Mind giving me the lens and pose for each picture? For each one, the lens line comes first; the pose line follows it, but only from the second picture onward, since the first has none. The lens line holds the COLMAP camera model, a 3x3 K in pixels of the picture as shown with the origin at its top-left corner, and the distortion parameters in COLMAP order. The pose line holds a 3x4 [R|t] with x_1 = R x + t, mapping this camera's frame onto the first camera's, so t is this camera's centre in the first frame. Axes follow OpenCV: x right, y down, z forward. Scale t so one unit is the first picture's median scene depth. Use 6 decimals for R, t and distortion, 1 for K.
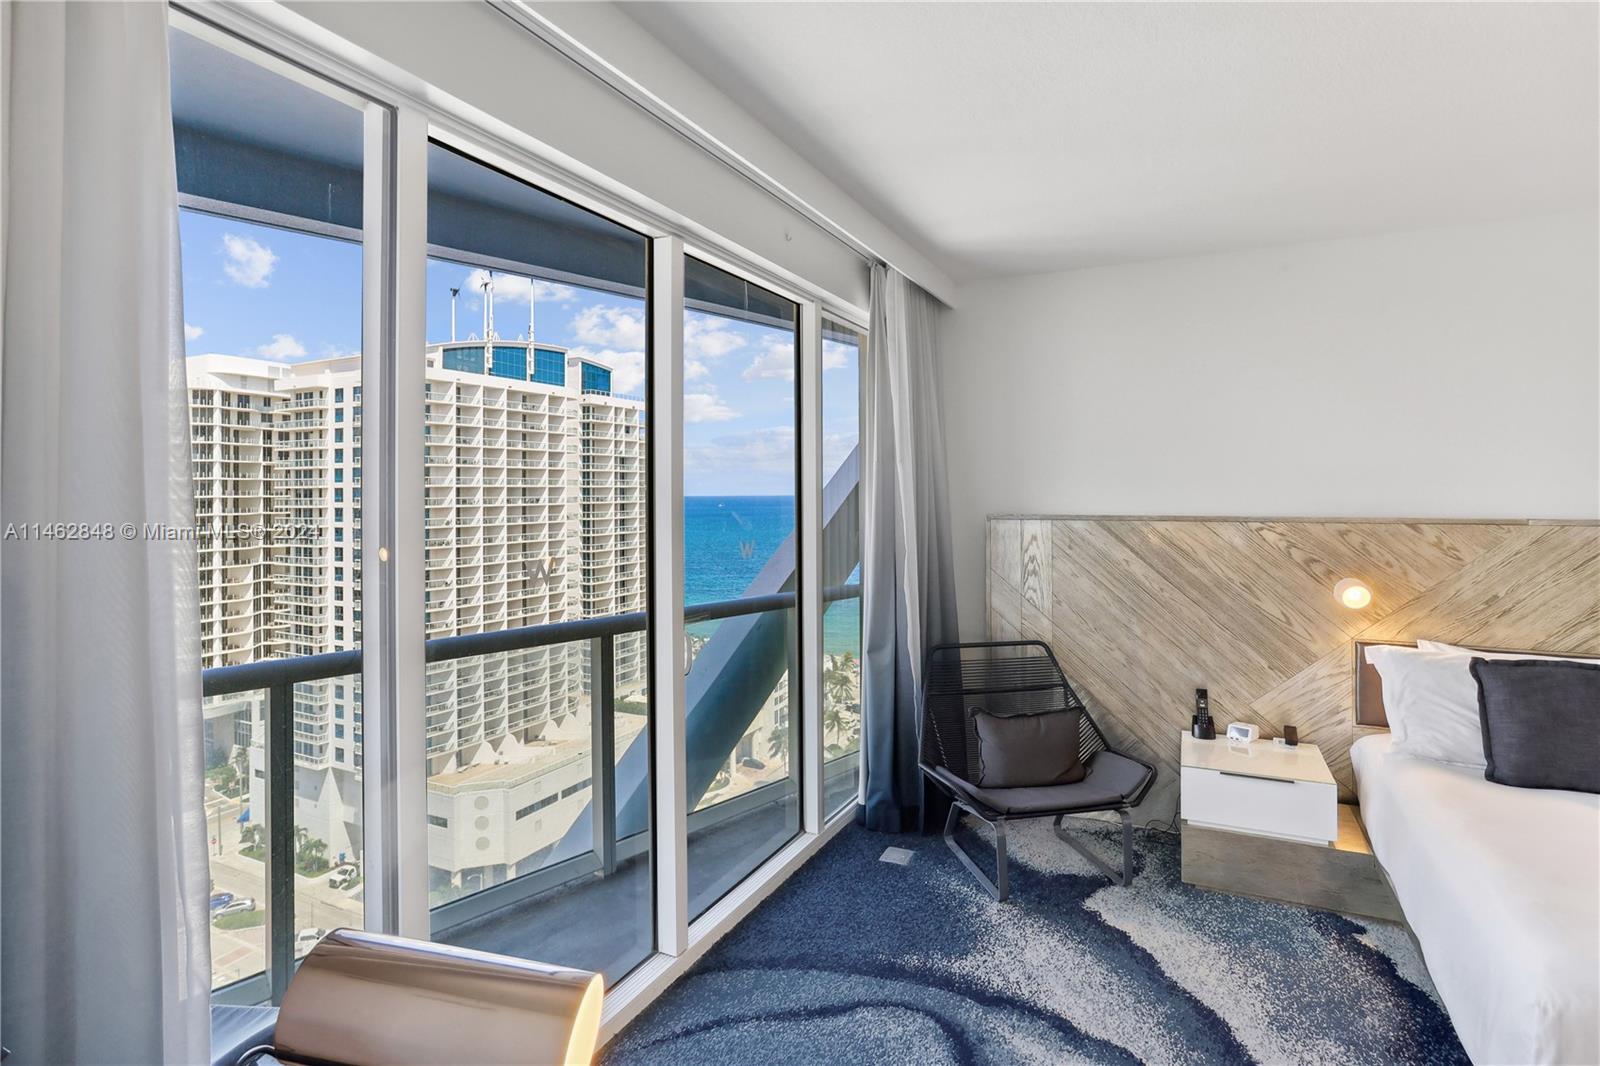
lens RADIAL K [[844.8, 0, 849.4], [0, 844.8, 499.1], [0, 0, 1]] dist [-0.033610, 0.030180]
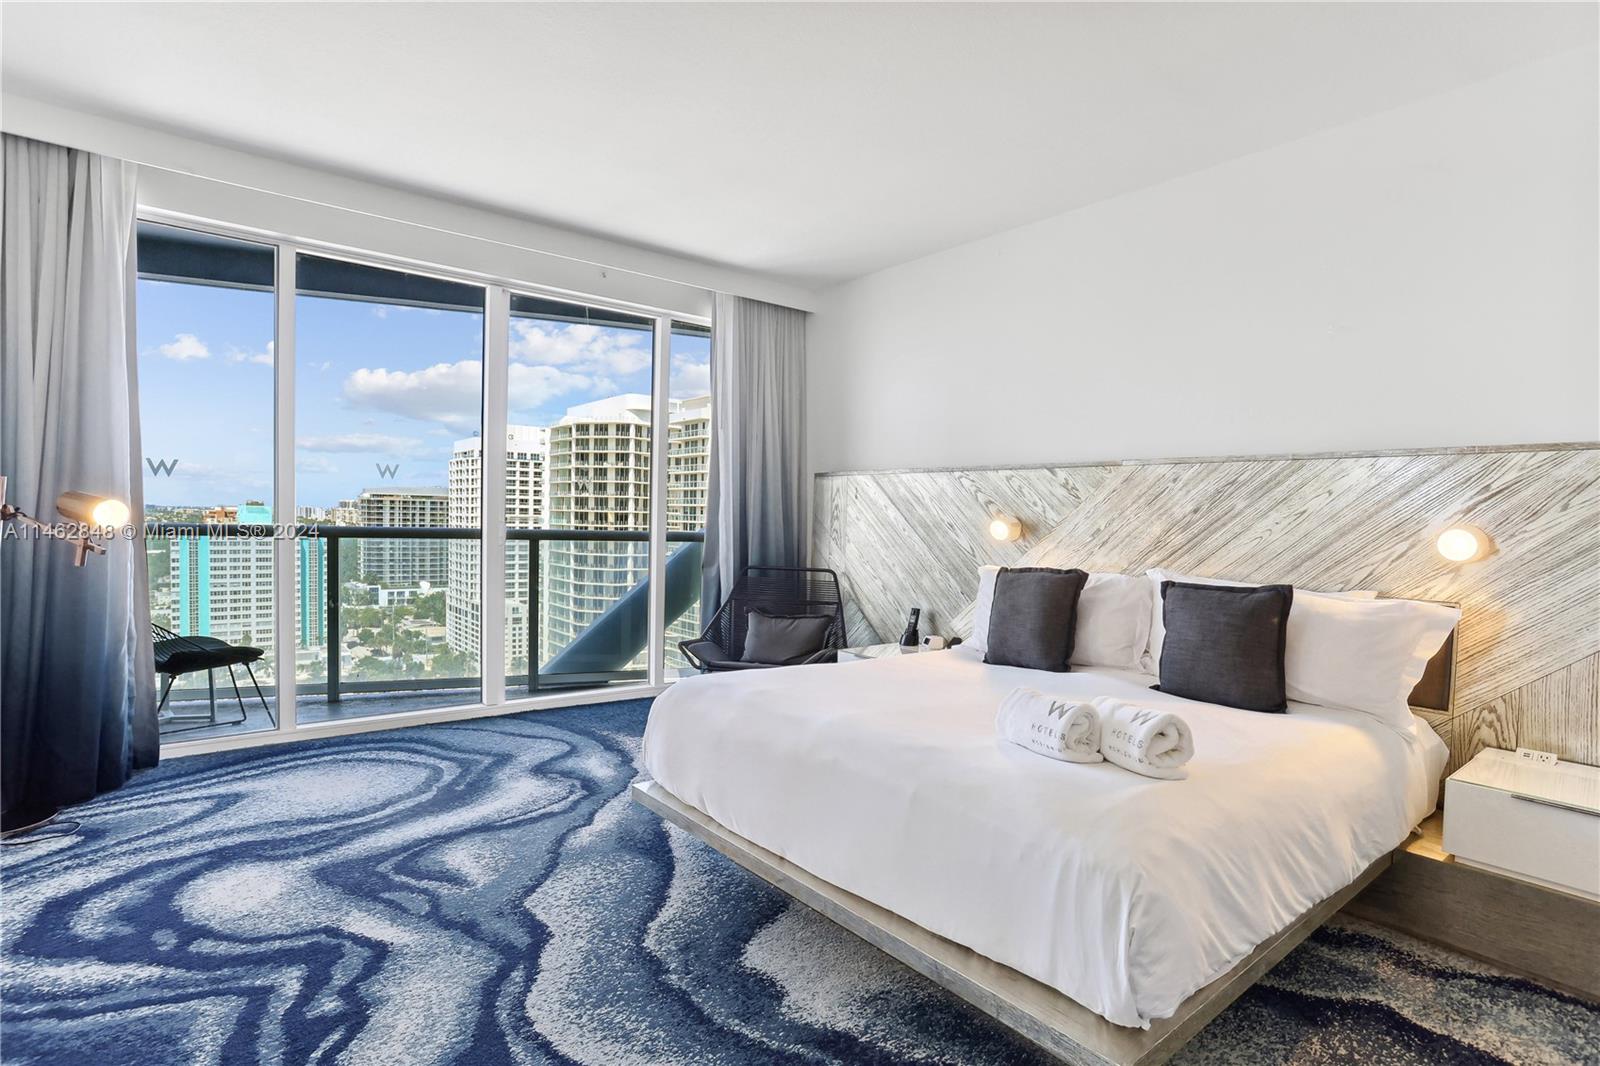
lens RADIAL K [[844.8, 0, 771.0], [0, 844.8, 554.0], [0, 0, 1]] dist [-0.033610, 0.030180]
pose [[0.886024, 0.048540, -0.461091, 0.815570], [-0.032461, 0.998559, 0.042744, 0.103727], [0.462502, -0.022905, 0.886323, -0.194761]]
